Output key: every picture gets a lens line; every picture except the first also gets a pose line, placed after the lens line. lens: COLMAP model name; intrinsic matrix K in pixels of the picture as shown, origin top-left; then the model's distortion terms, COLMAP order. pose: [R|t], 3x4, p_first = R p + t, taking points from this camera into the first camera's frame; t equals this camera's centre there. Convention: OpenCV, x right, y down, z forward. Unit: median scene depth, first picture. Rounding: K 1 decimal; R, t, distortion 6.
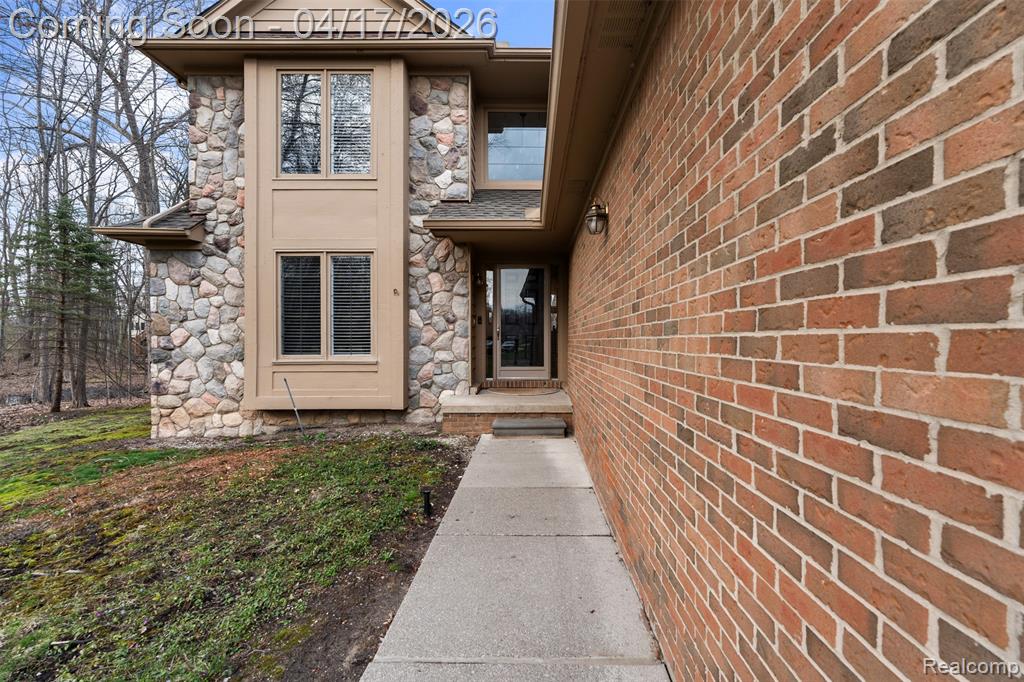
lens RADIAL K [[467.1, 0, 531.7], [0, 467.1, 337.5], [0, 0, 1]] dist [-0.002597, -0.000338]
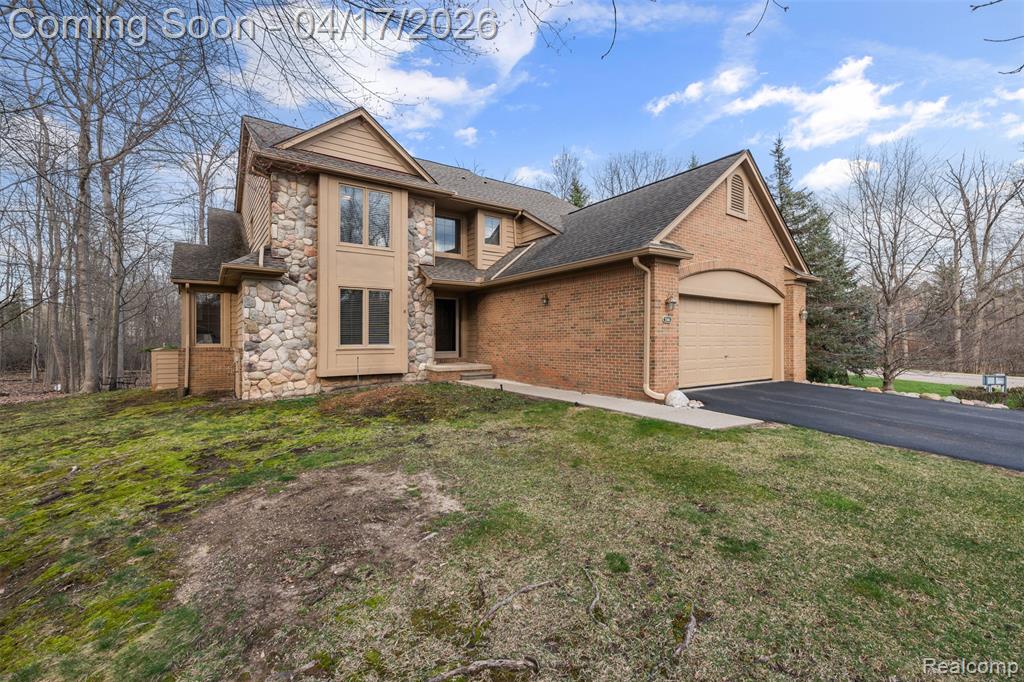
lens RADIAL K [[452.8, 0, 529.2], [0, 452.8, 343.5], [0, 0, 1]] dist [0.000370, -0.000052]
pose [[0.807324, -0.005686, 0.590081, -0.937717], [0.003888, 0.999983, 0.004316, 0.026899], [-0.590096, -0.001191, 0.807333, -0.769849]]
